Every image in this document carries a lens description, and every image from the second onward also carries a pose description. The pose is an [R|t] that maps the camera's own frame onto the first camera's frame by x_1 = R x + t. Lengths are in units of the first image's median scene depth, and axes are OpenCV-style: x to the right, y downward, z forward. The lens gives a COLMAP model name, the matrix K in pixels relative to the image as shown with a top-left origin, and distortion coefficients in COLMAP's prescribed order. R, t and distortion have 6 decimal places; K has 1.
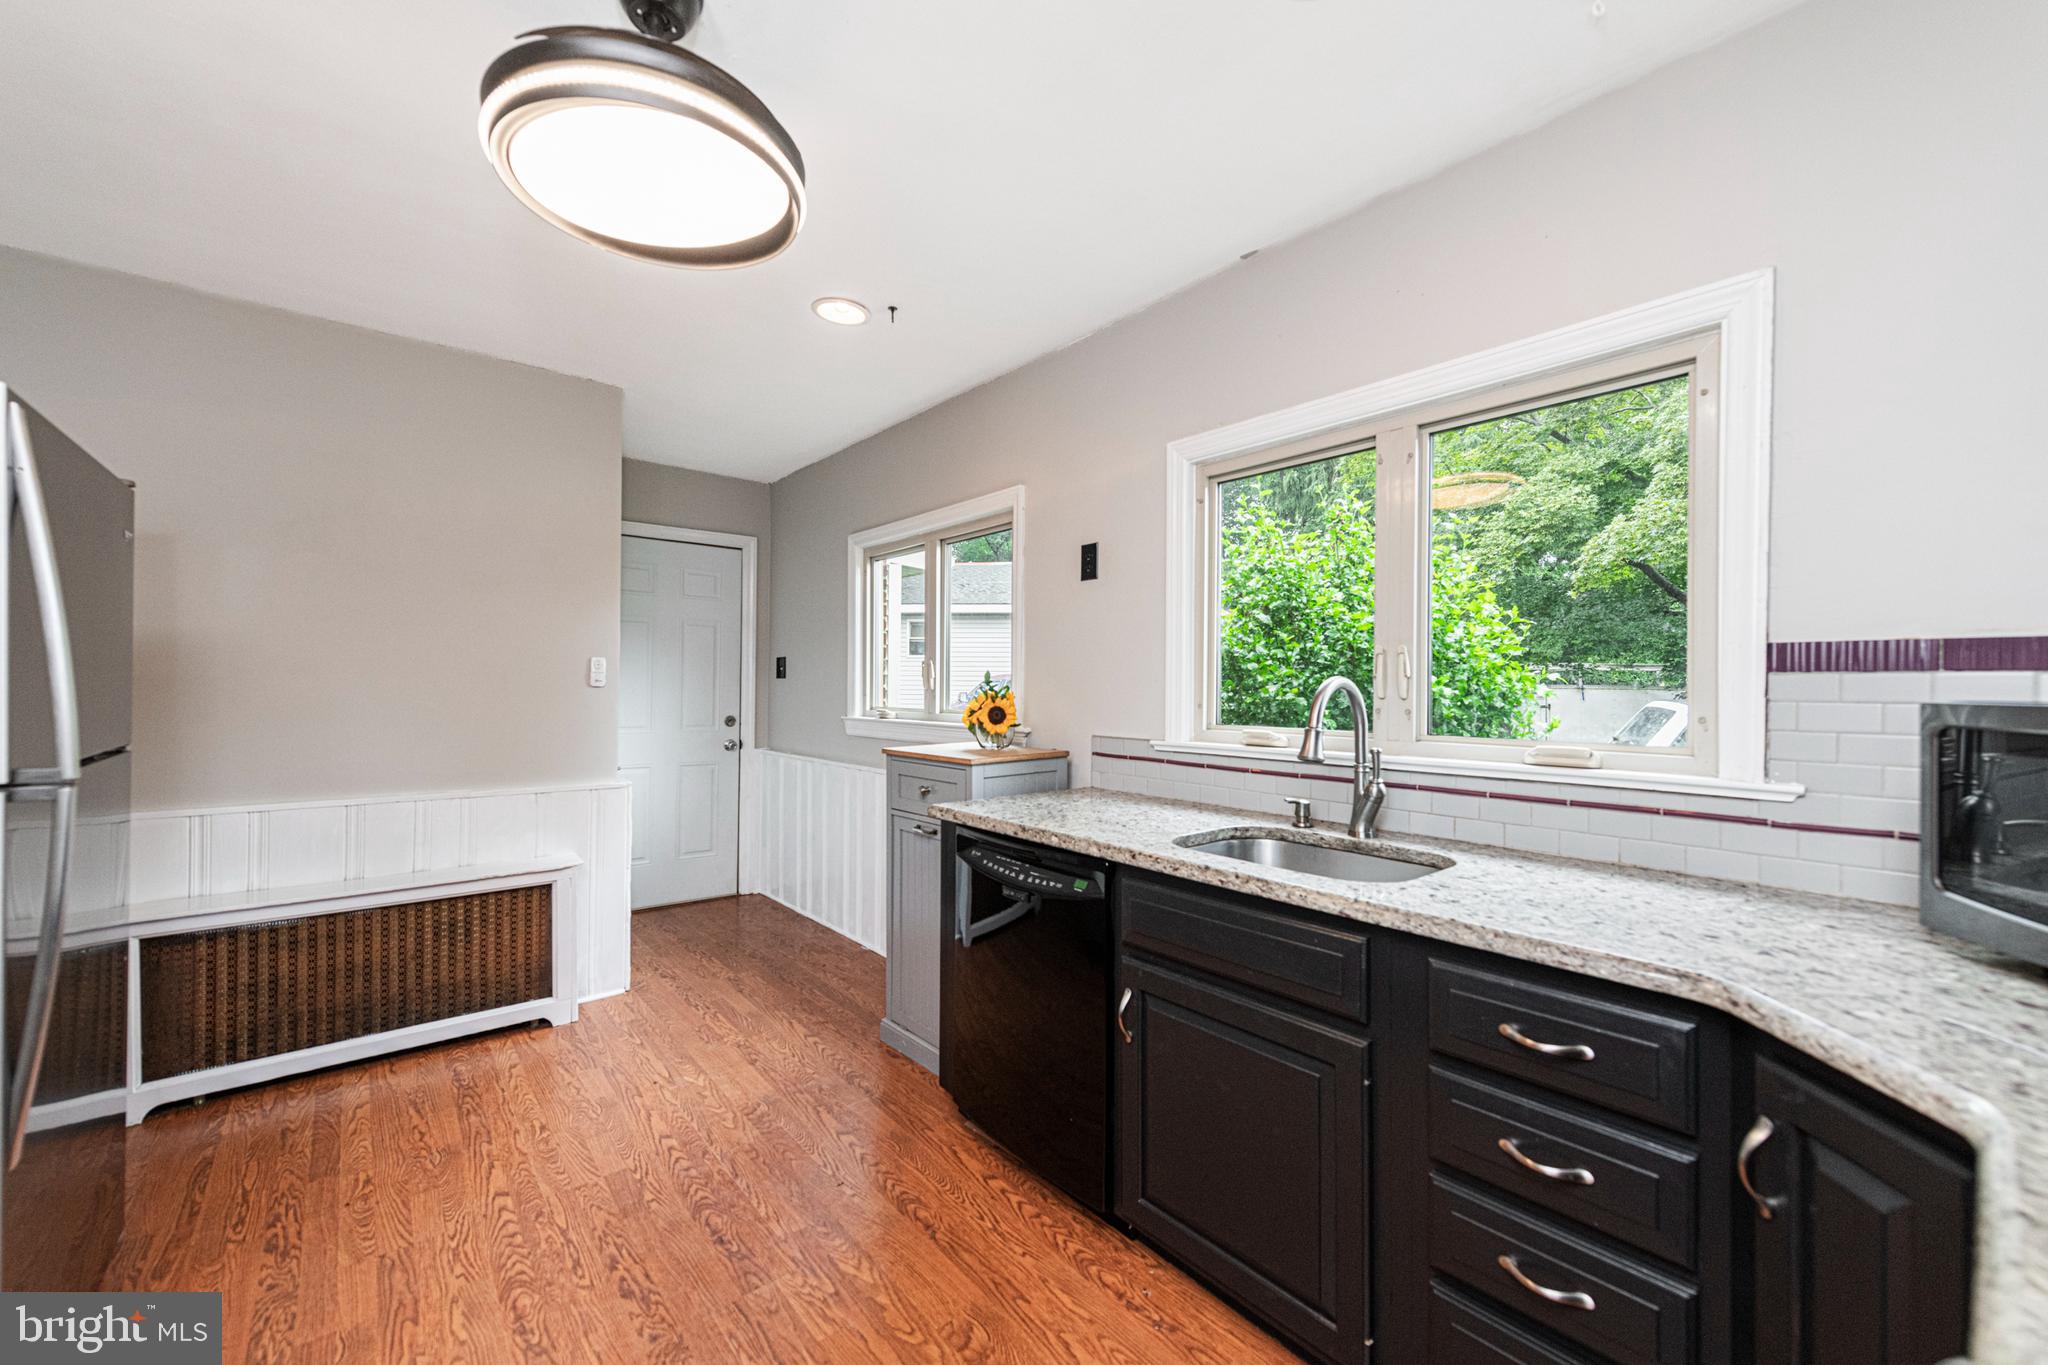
lens RADIAL K [[800.4, 0, 1025.4], [0, 800.4, 687.0], [0, 0, 1]] dist [0.026240, -0.008800]
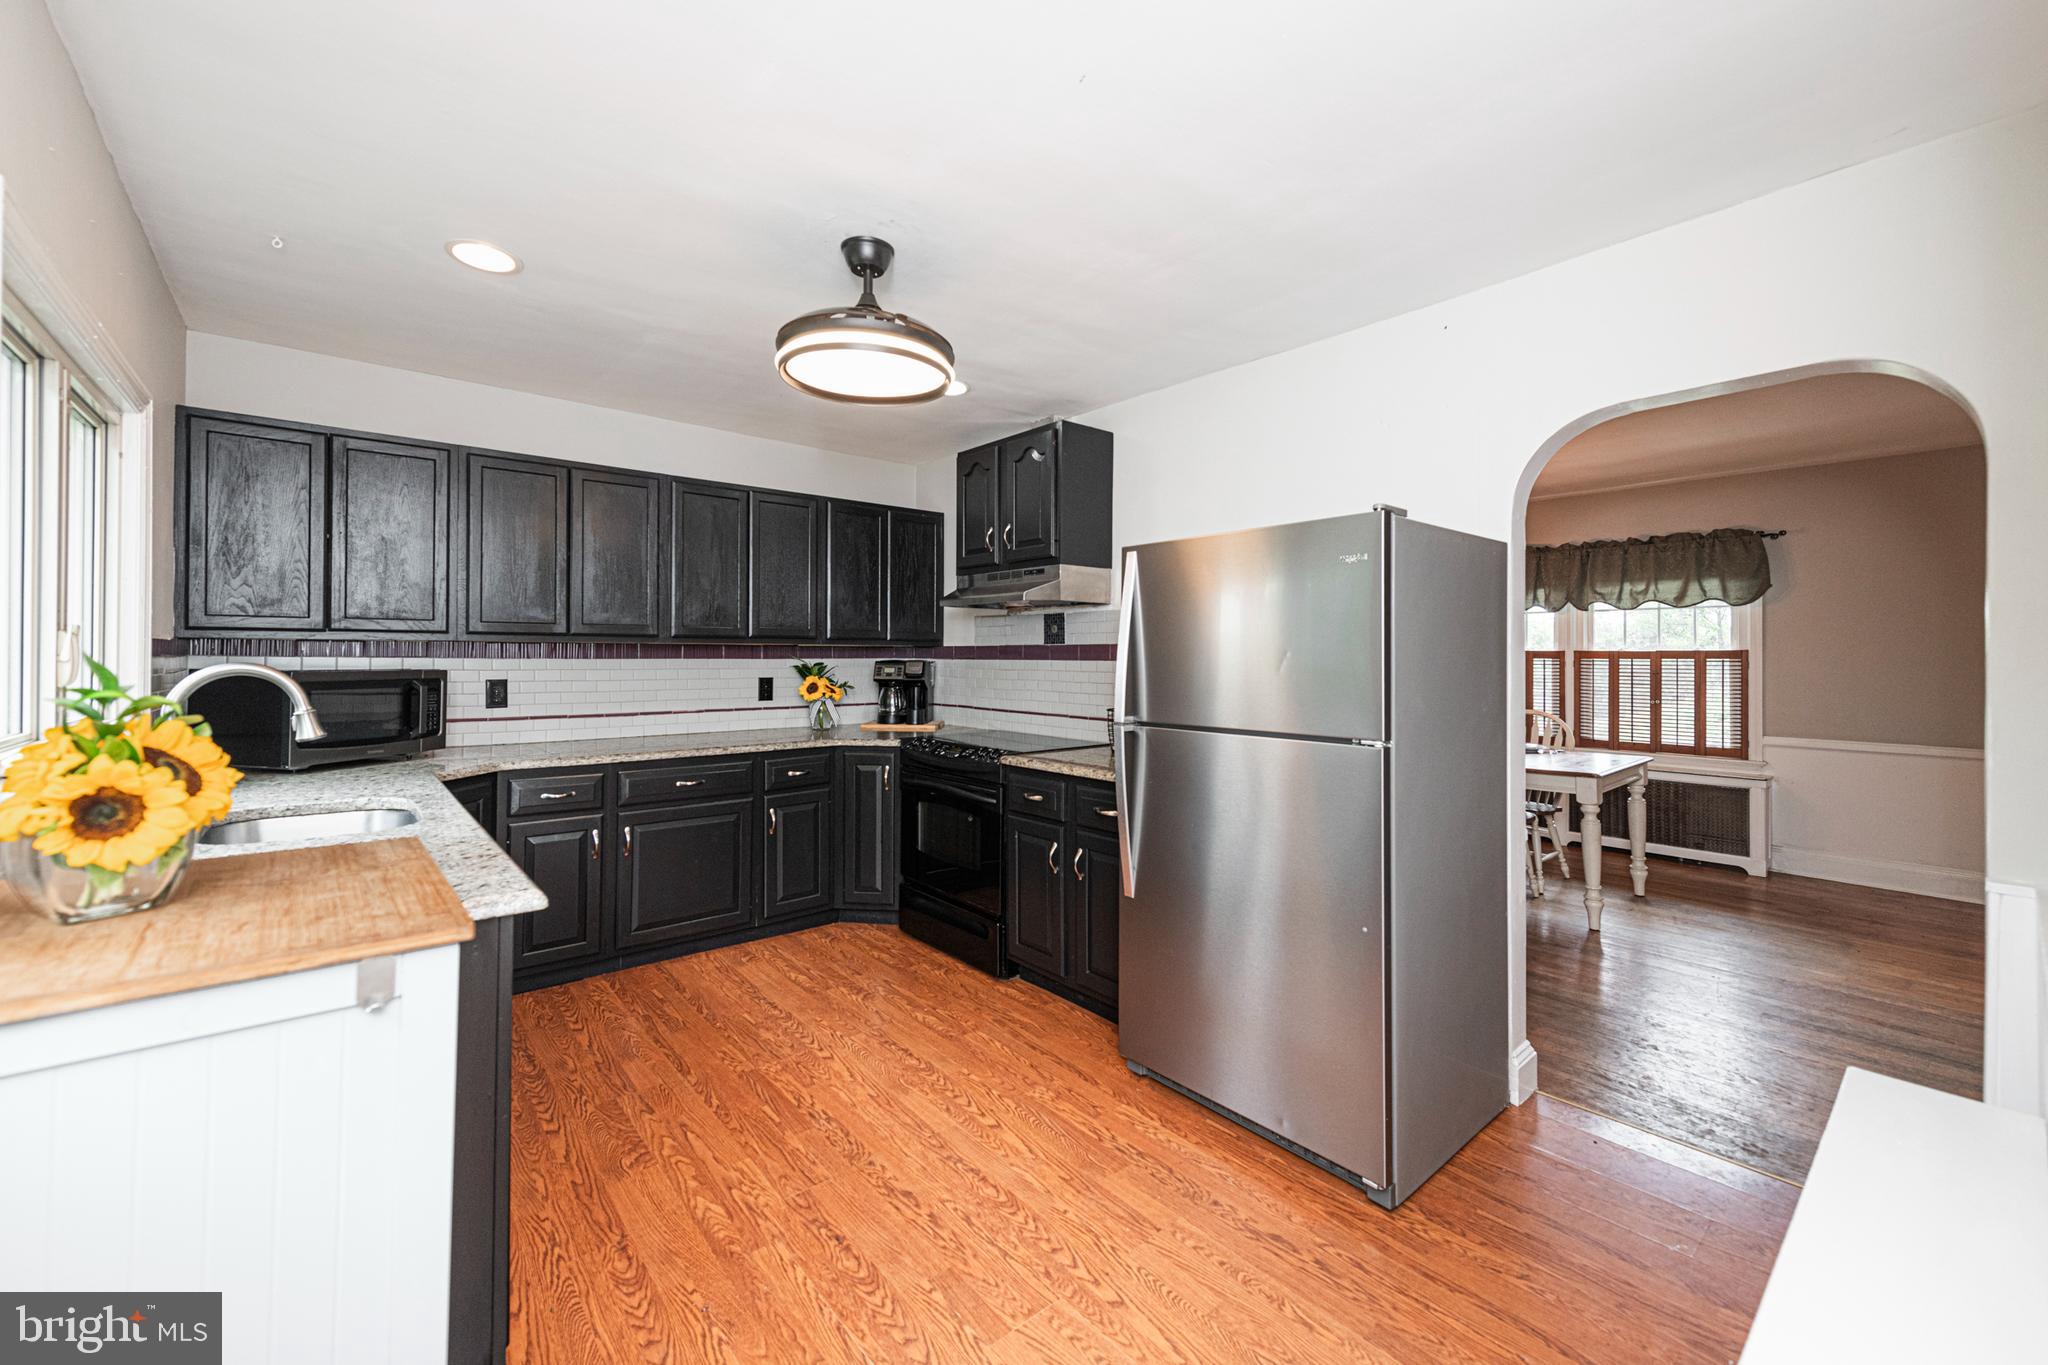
lens RADIAL K [[815.6, 0, 1013.2], [0, 815.6, 662.0], [0, 0, 1]] dist [0.017345, -0.007343]
pose [[-0.999892, -0.014657, 0.001283, -0.432817], [-0.014648, 0.999870, 0.006786, -0.024114], [-0.001382, 0.006767, -0.999976, 1.492034]]
